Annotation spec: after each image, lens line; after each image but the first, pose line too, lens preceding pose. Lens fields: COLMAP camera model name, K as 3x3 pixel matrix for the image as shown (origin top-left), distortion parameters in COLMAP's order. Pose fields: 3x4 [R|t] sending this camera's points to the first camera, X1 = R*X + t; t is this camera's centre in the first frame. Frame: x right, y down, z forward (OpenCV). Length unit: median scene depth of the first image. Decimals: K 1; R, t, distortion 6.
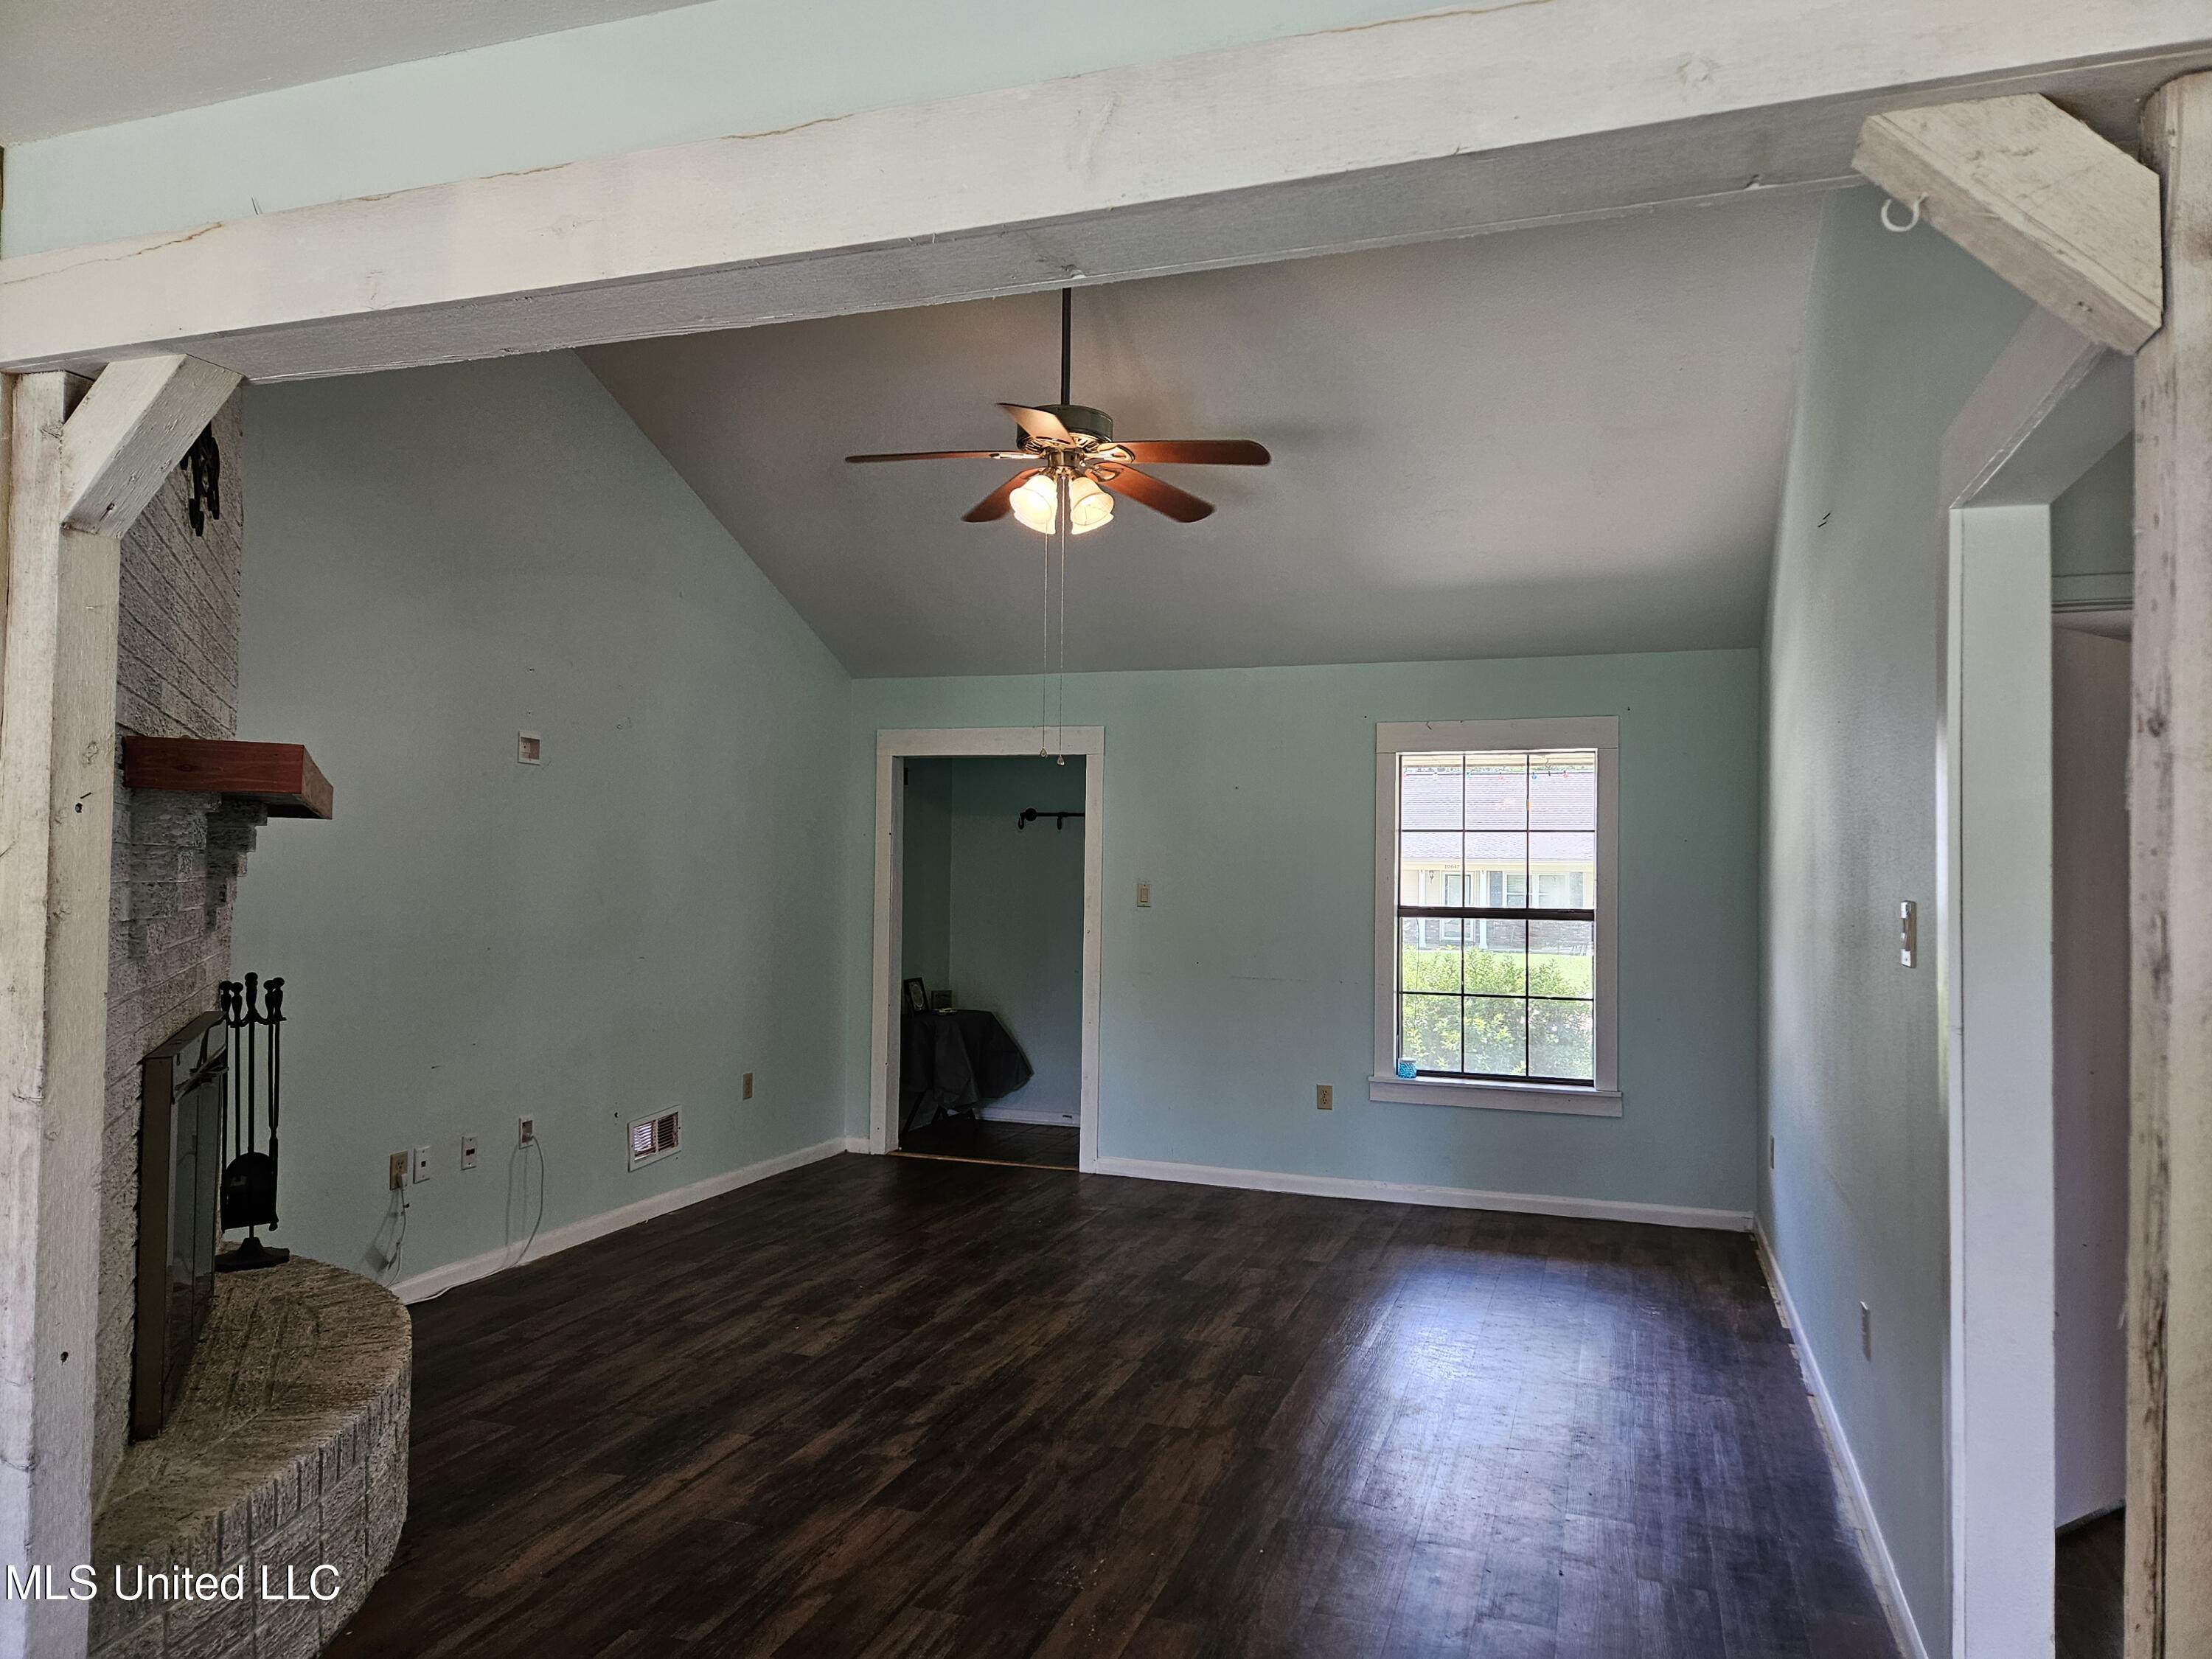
lens RADIAL K [[1474.4, 0, 1106.0], [0, 1474.4, 829.5], [0, 0, 1]] dist [0.063129, -0.032394]
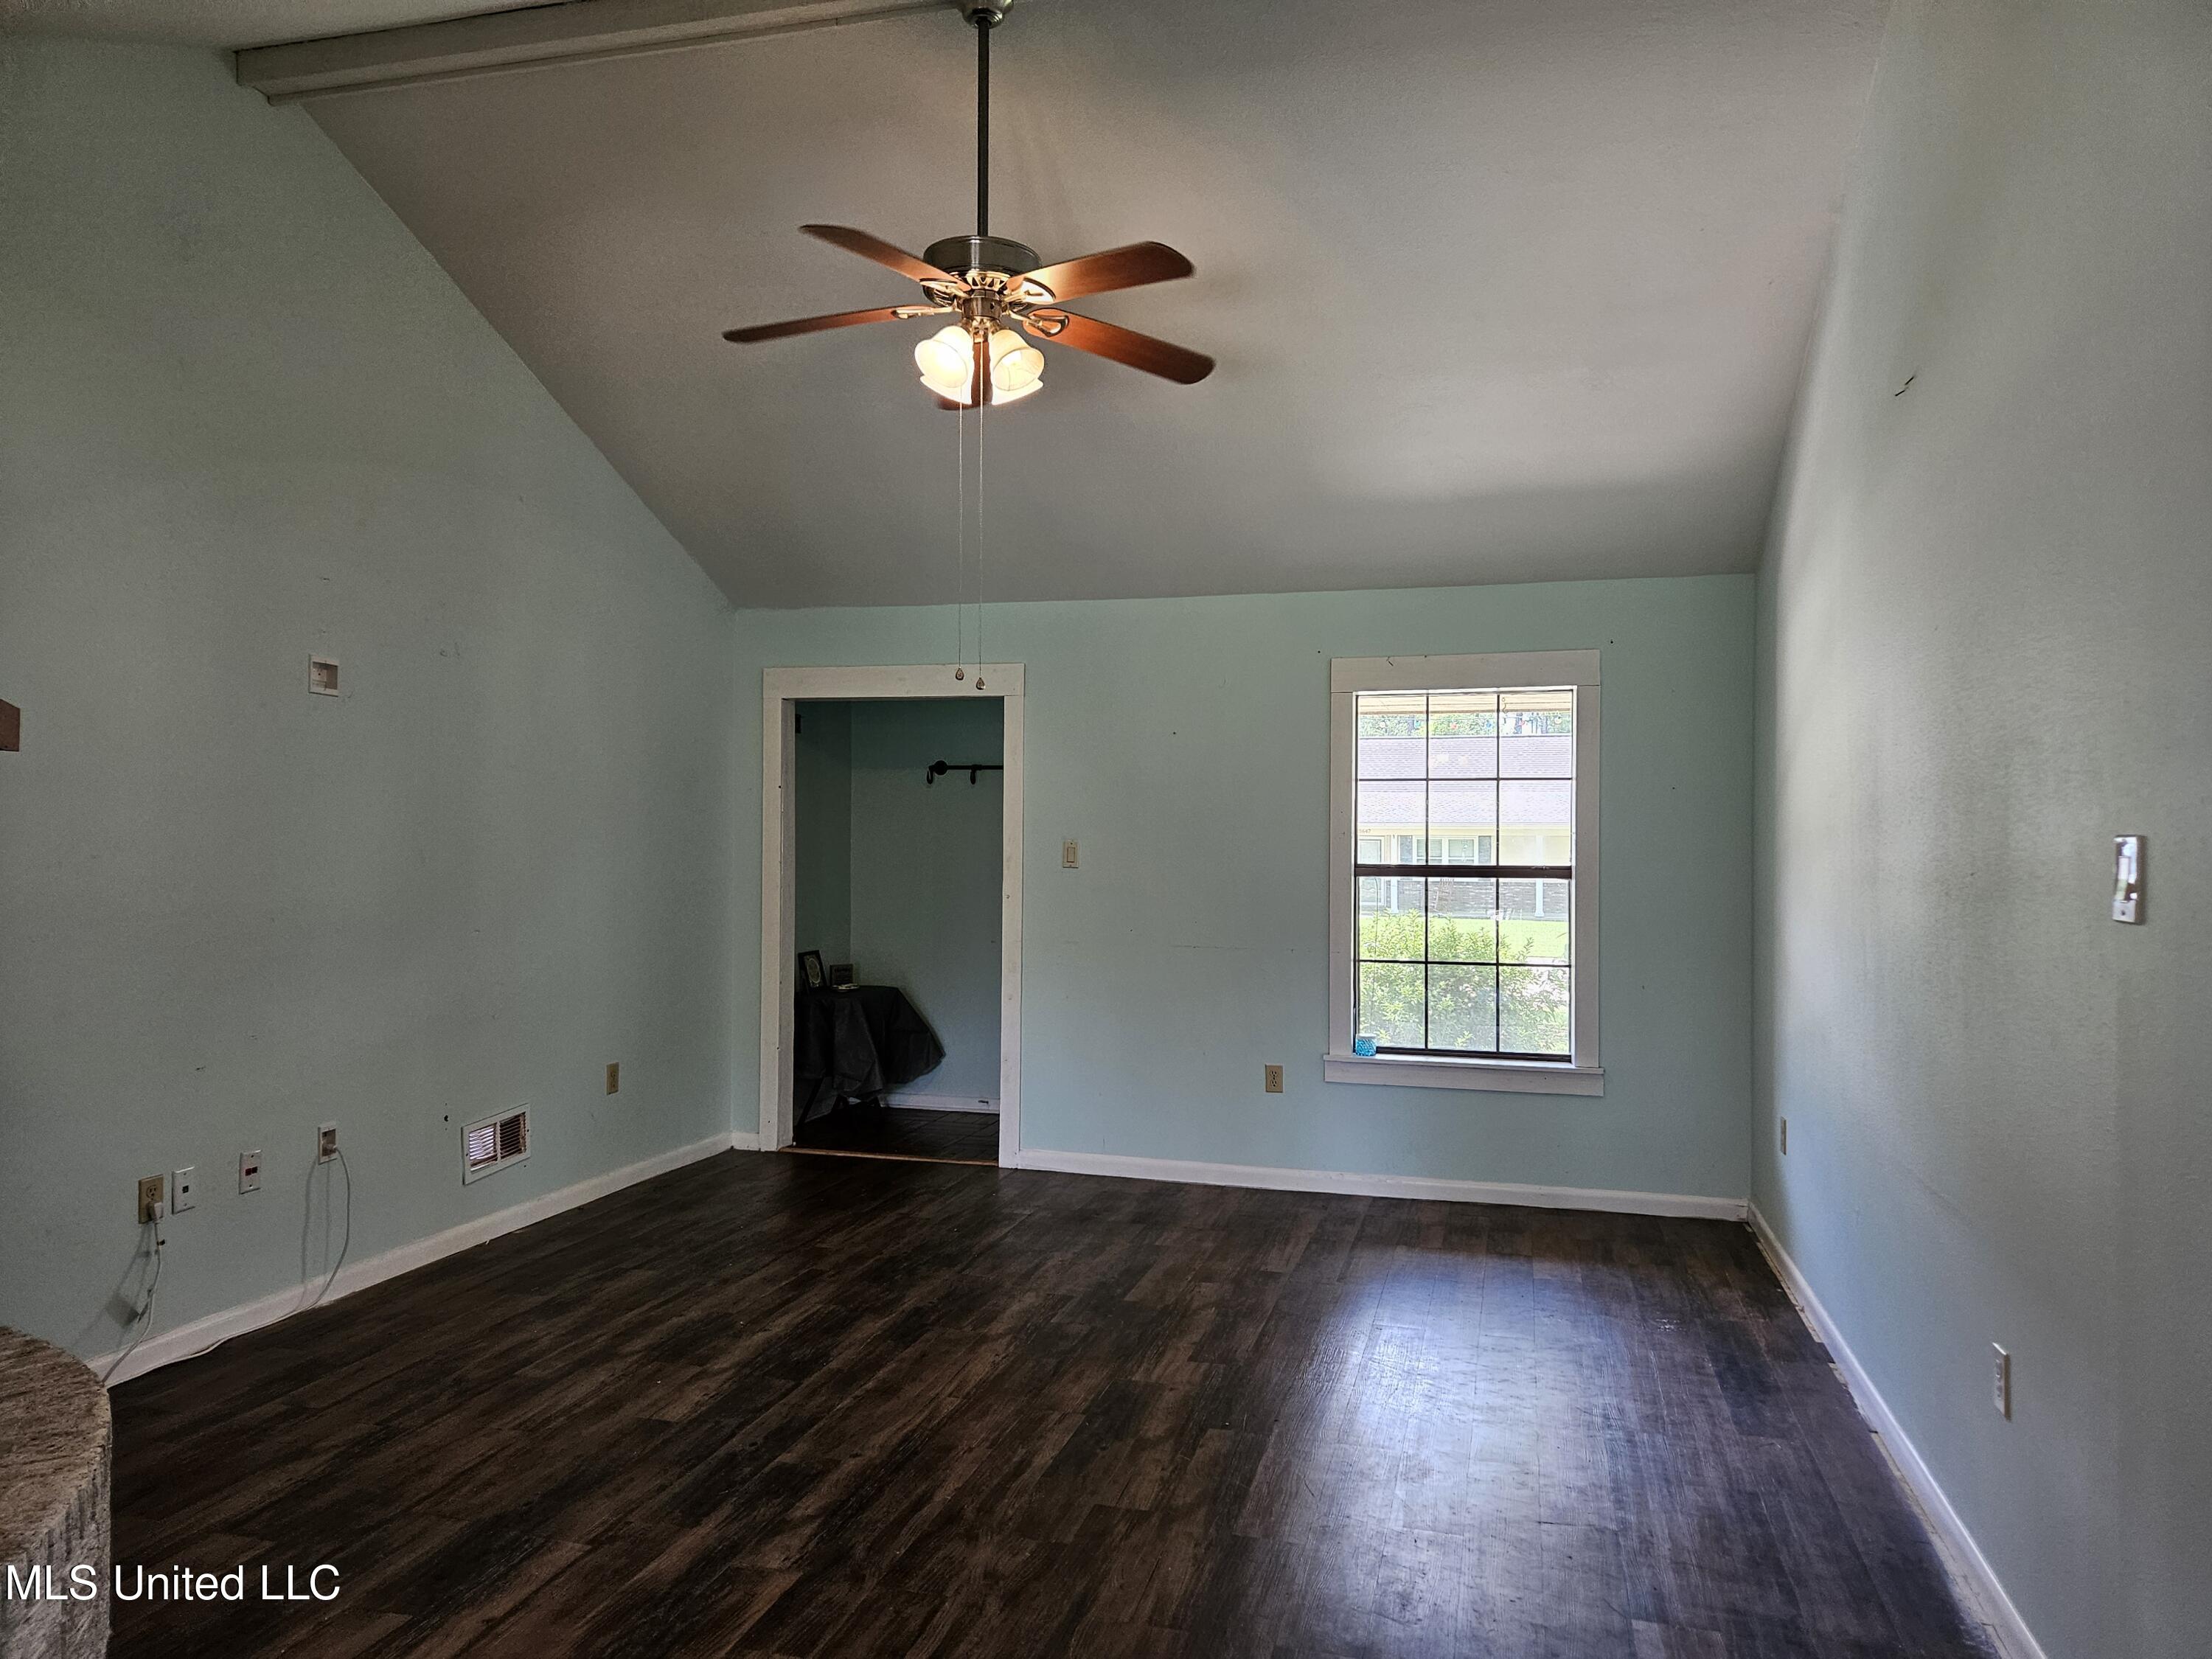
lens RADIAL K [[1481.7, 0, 1110.2], [0, 1481.7, 832.9], [0, 0, 1]] dist [0.076347, -0.063434]
pose [[0.997886, -0.005691, 0.064737, -0.011231], [0.004109, 0.999690, 0.024541, 0.013353], [-0.064857, -0.024223, 0.997601, 0.151901]]
